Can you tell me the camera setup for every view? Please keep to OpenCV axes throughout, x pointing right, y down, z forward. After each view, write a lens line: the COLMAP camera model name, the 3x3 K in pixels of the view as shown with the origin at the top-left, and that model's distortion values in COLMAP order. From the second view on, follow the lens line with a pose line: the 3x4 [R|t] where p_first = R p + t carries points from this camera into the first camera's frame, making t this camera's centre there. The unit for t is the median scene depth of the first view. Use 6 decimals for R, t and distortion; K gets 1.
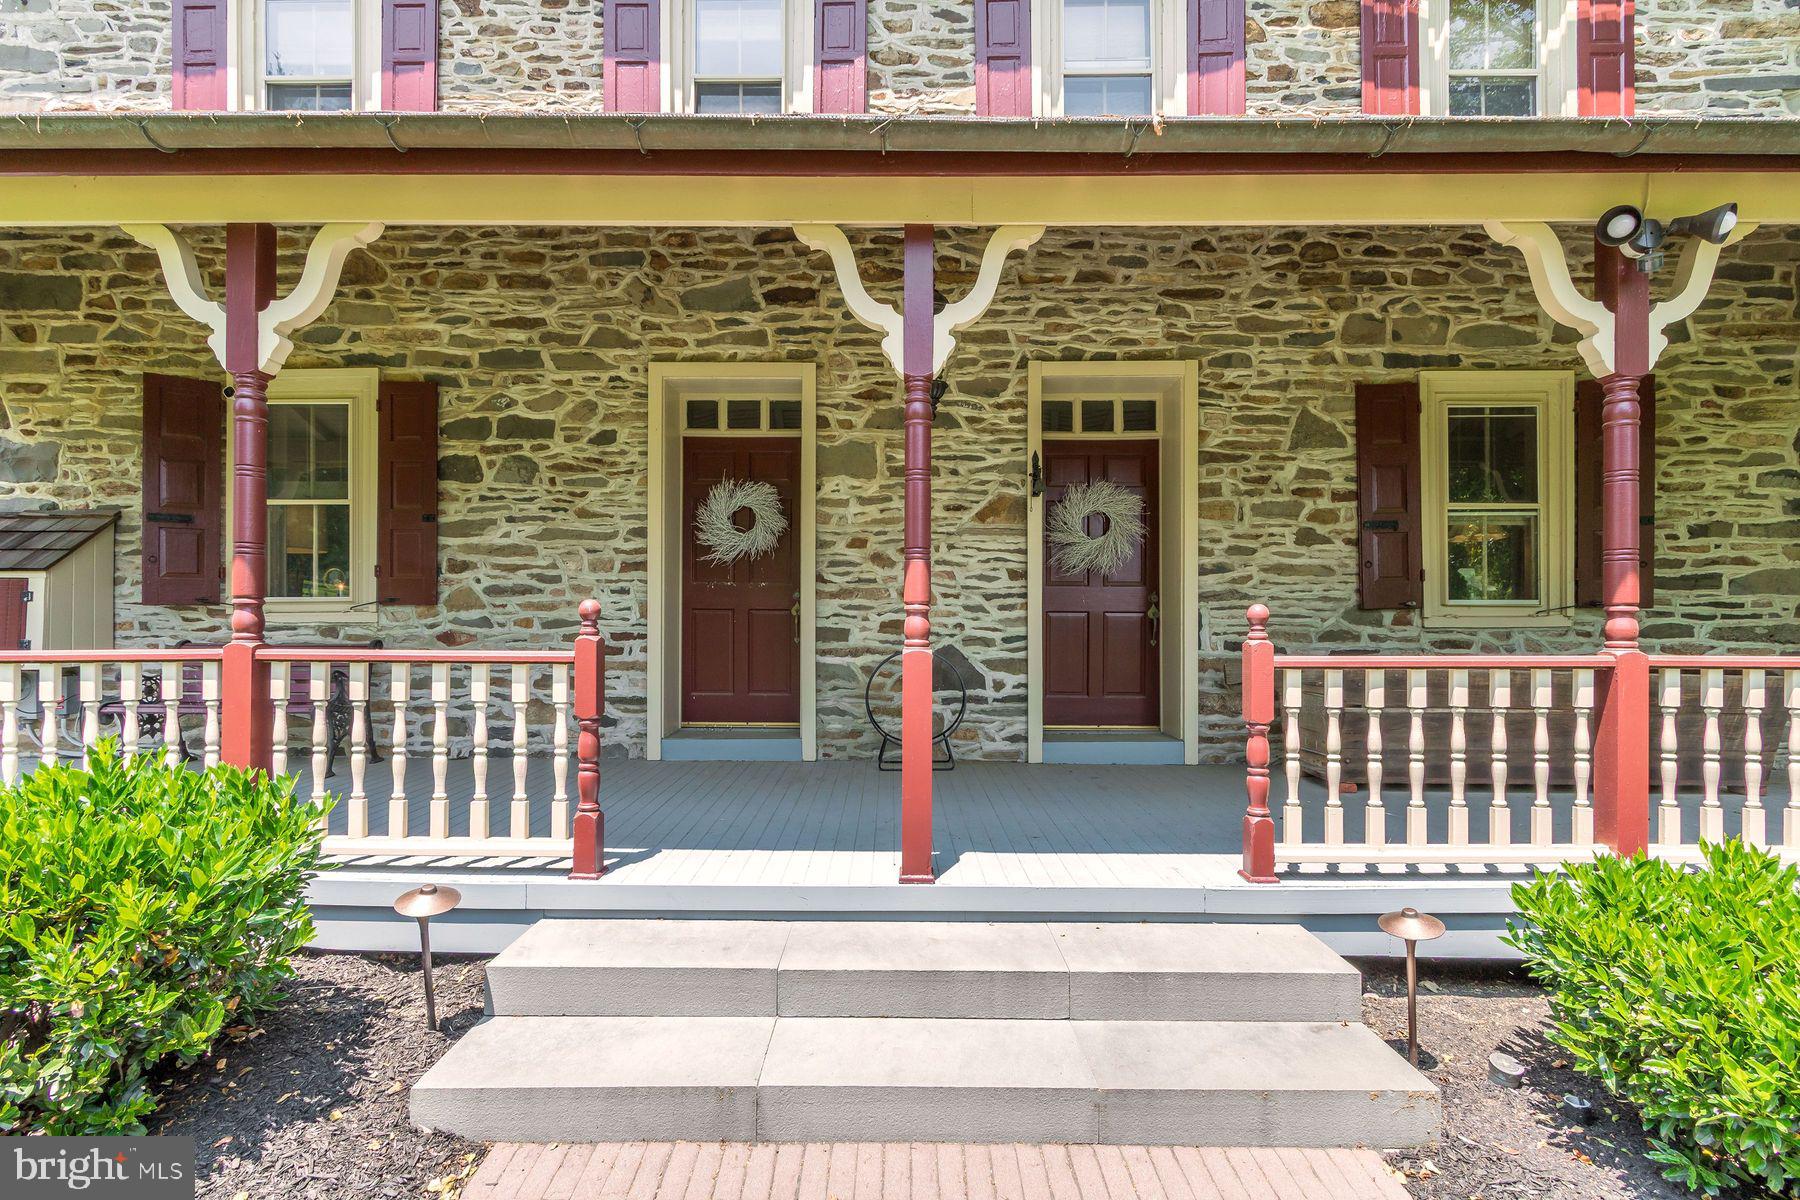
lens RADIAL K [[821.3, 0, 904.5], [0, 821.3, 621.7], [0, 0, 1]] dist [0.001602, -0.000286]
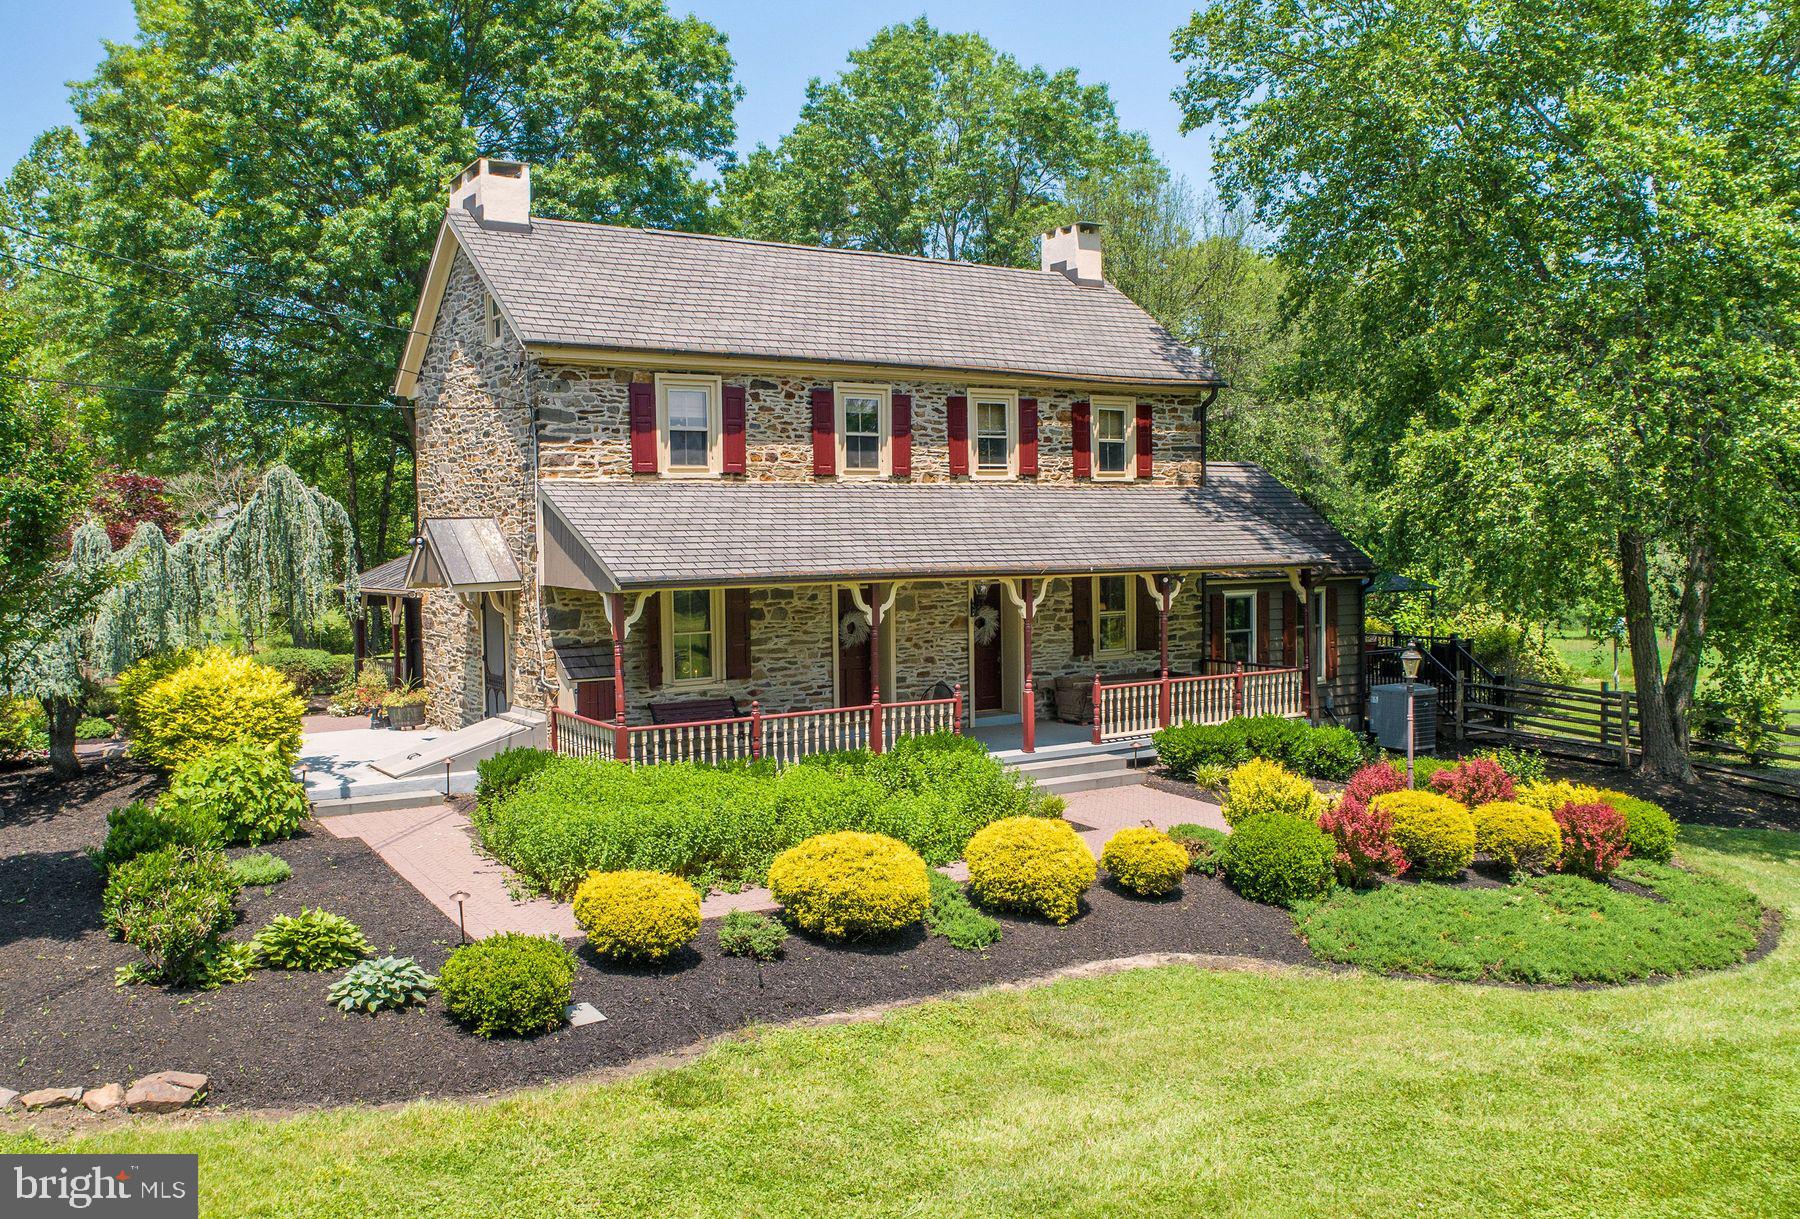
lens RADIAL K [[1408.9, 0, 811.4], [0, 1408.9, 606.0], [0, 0, 1]] dist [-0.025184, 0.001267]
pose [[0.852301, -0.038824, 0.521609, -2.340486], [0.016244, 0.998725, 0.047794, -0.381444], [-0.522800, -0.032262, 0.851845, -2.213035]]
